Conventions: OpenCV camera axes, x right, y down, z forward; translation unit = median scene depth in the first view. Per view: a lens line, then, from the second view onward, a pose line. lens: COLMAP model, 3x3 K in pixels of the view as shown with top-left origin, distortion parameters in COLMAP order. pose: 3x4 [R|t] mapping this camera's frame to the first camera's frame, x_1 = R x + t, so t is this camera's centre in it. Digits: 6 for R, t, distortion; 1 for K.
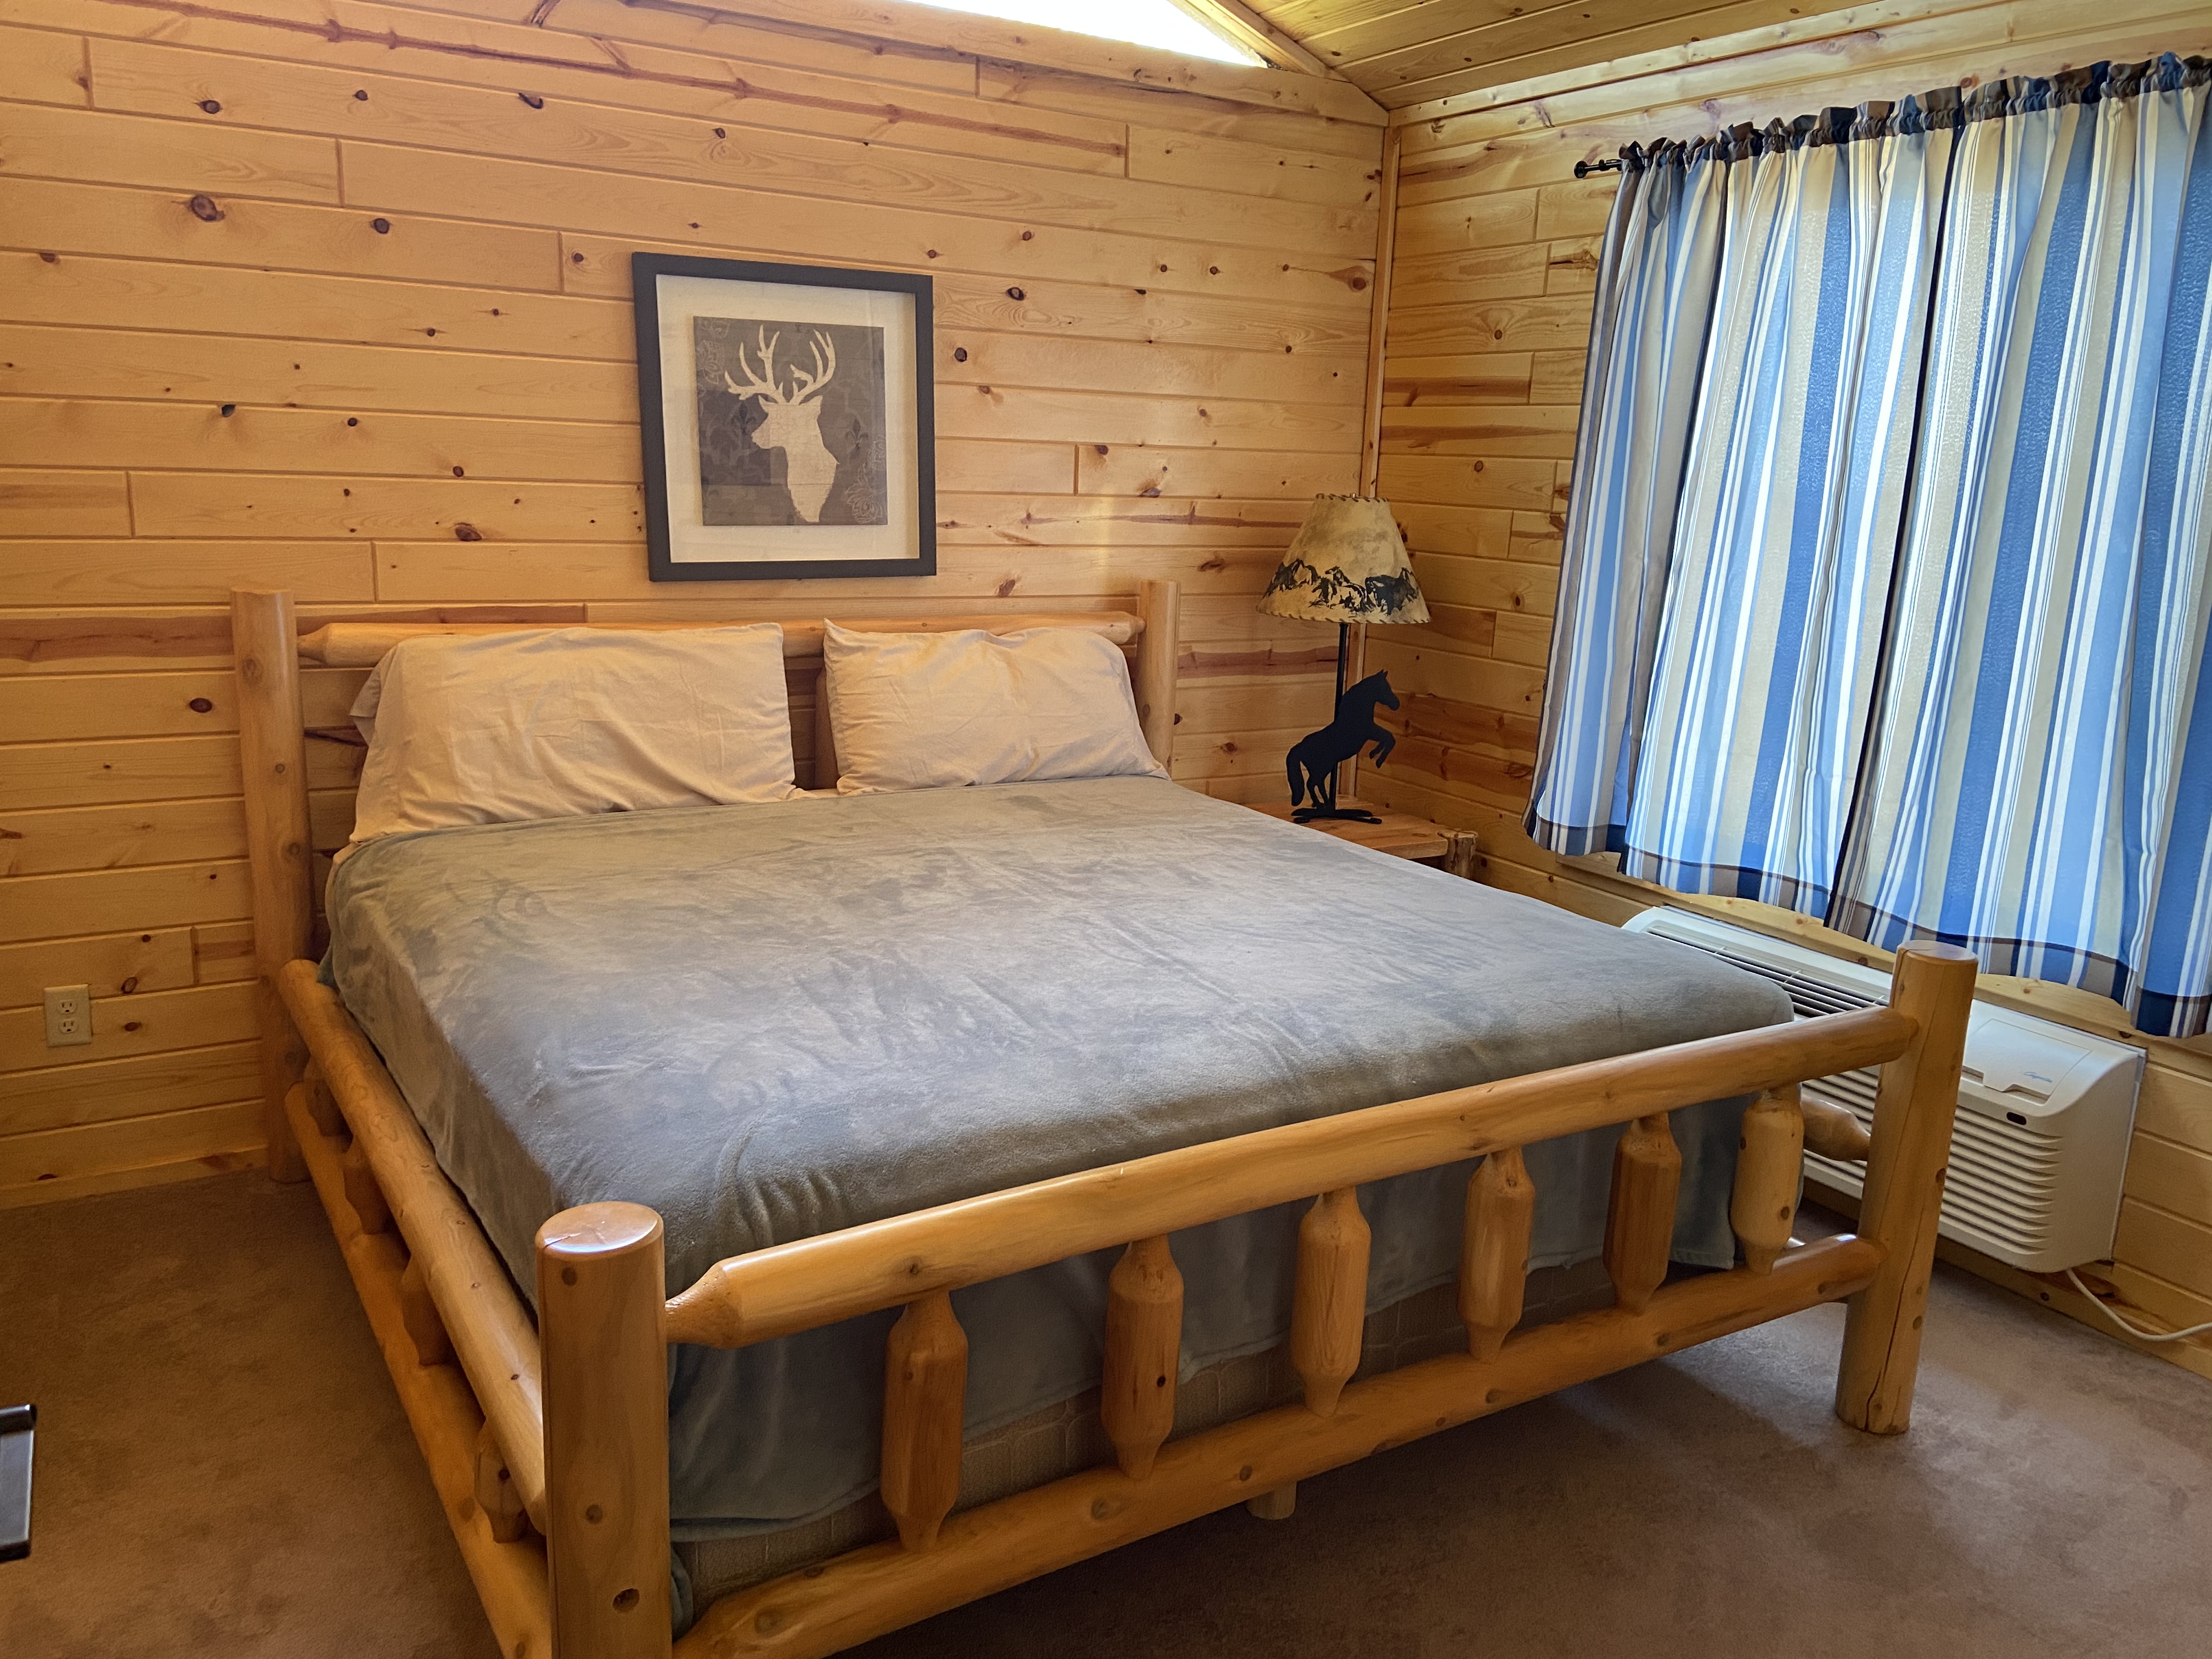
lens RADIAL K [[1696.4, 0, 1110.0], [0, 1696.4, 835.1], [0, 0, 1]] dist [0.013872, 0.002063]
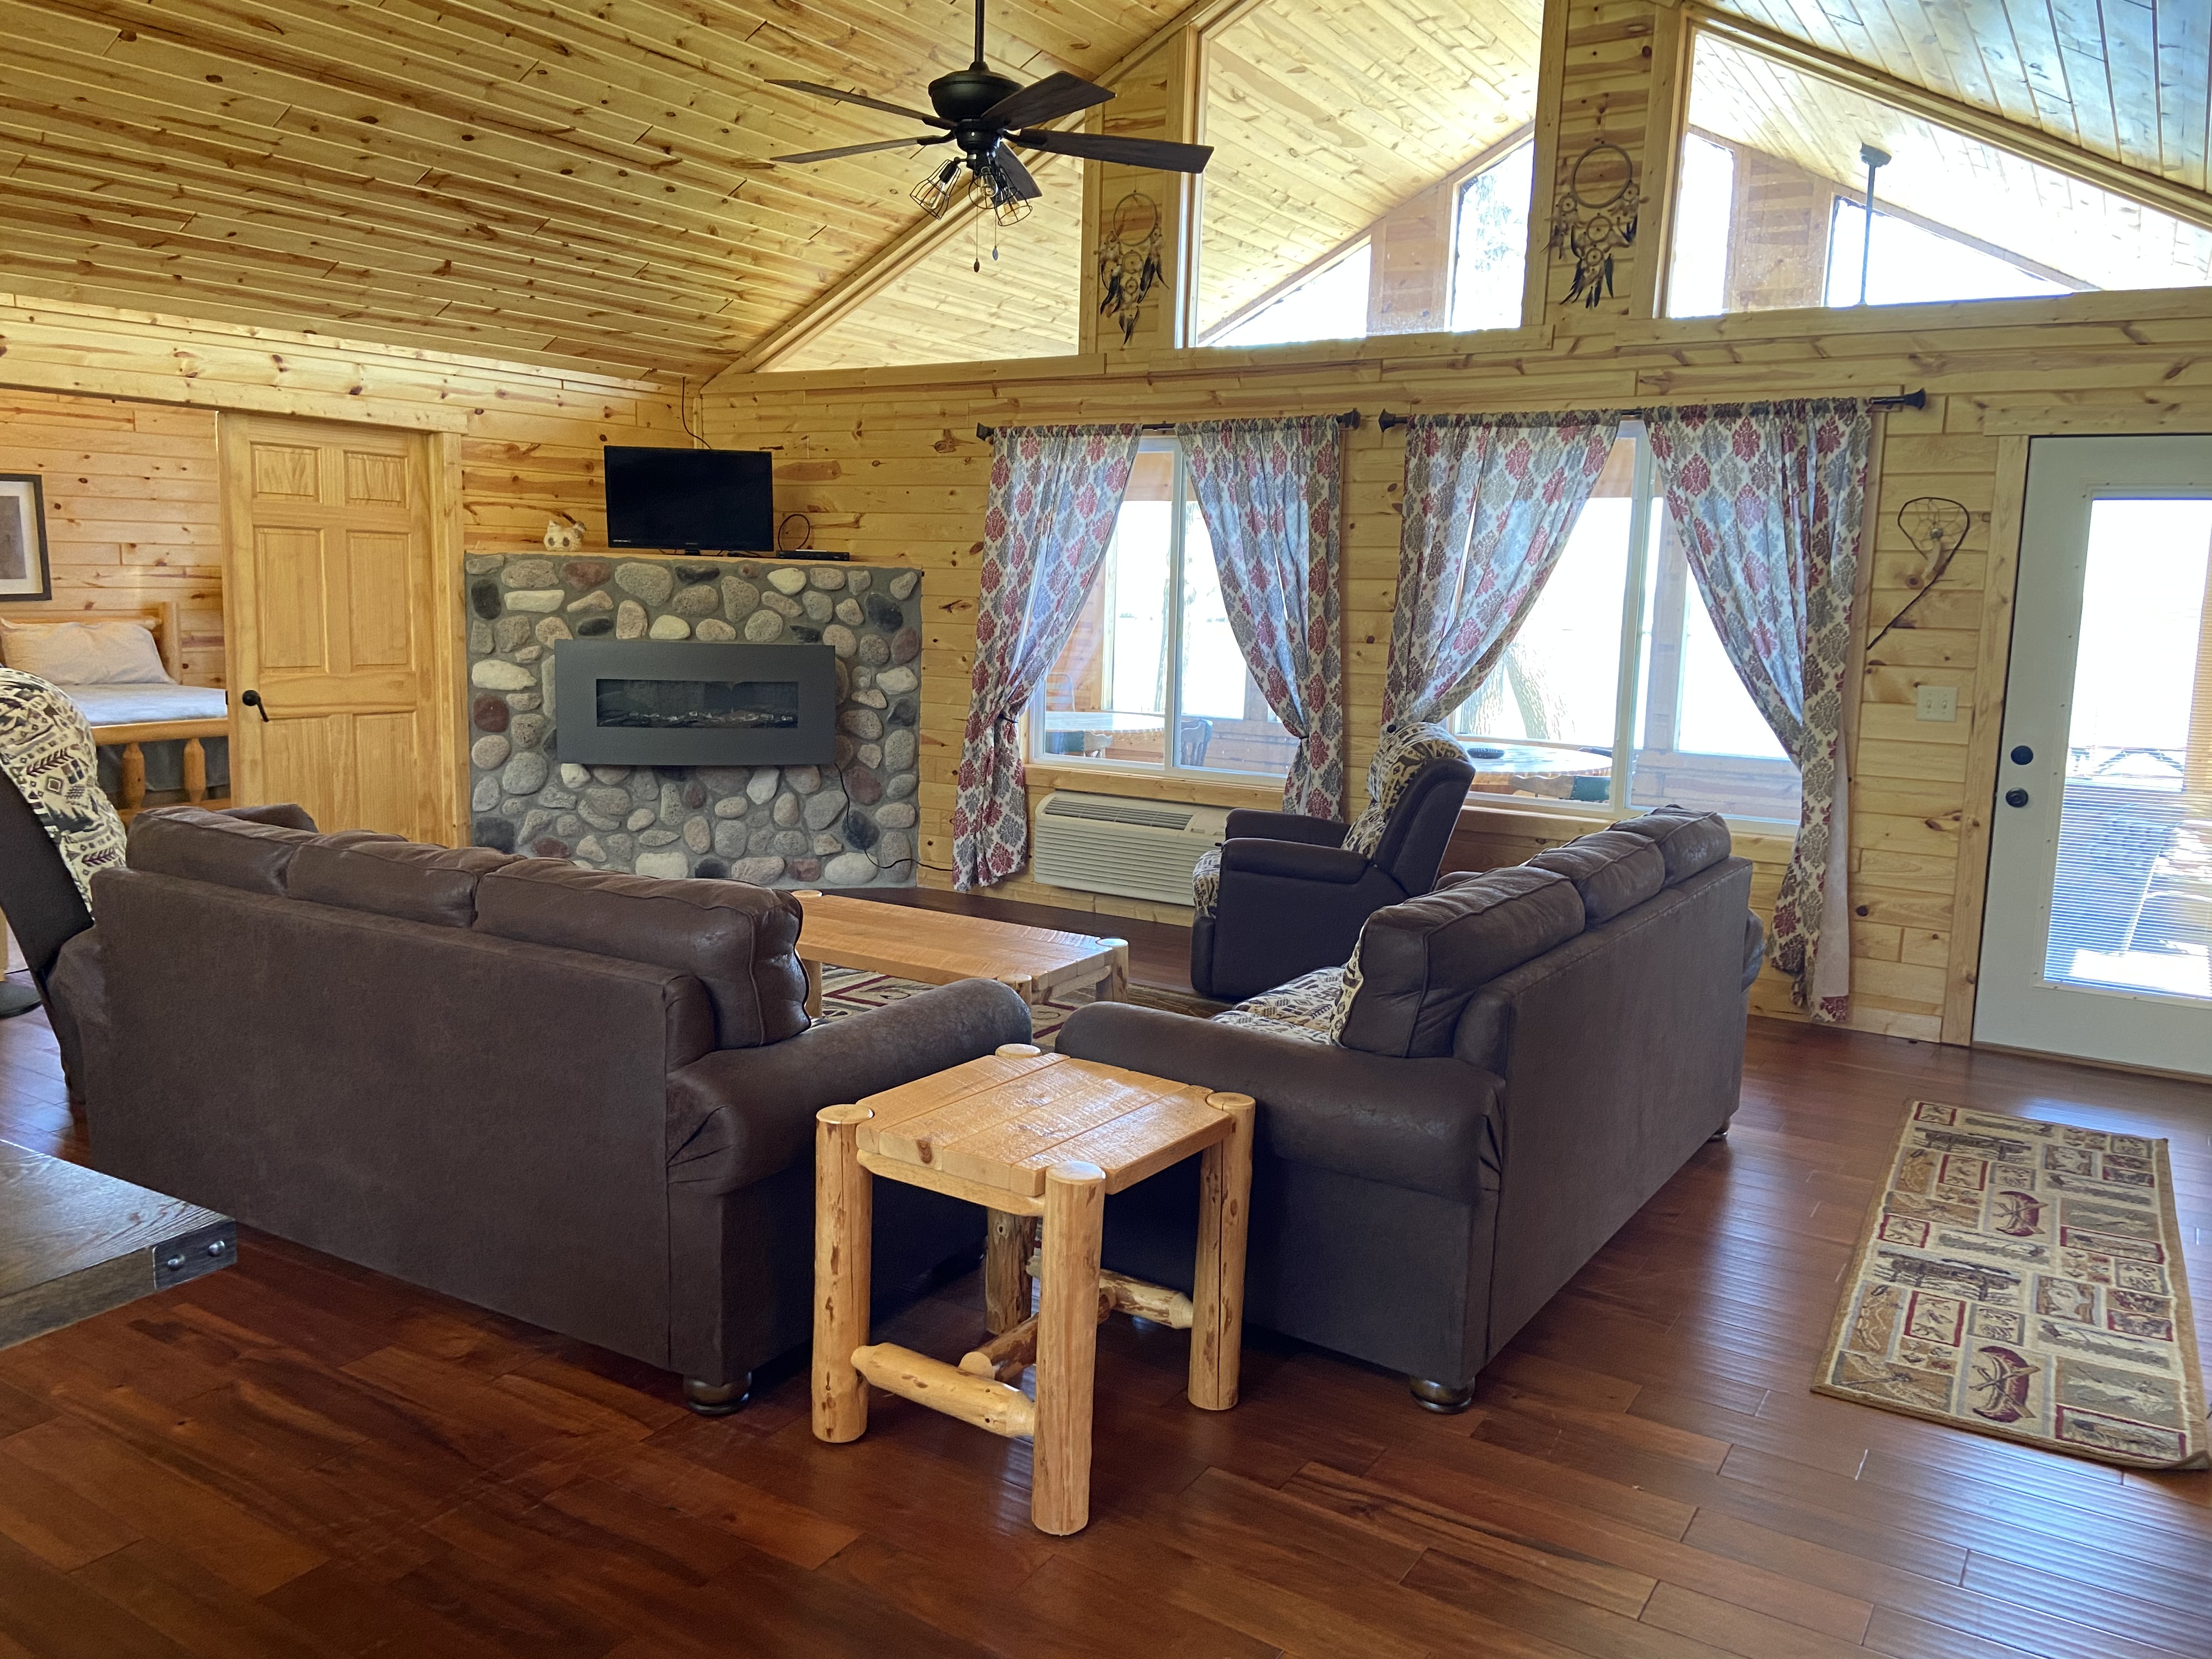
lens RADIAL K [[1696.4, 0, 1100.4], [0, 1696.4, 772.8], [0, 0, 1]] dist [0.013872, 0.002063]
pose [[0.896639, -0.069822, 0.437221, 0.140968], [0.107112, 0.992363, -0.061186, 0.364545], [-0.429610, 0.101693, 0.897270, -1.622948]]
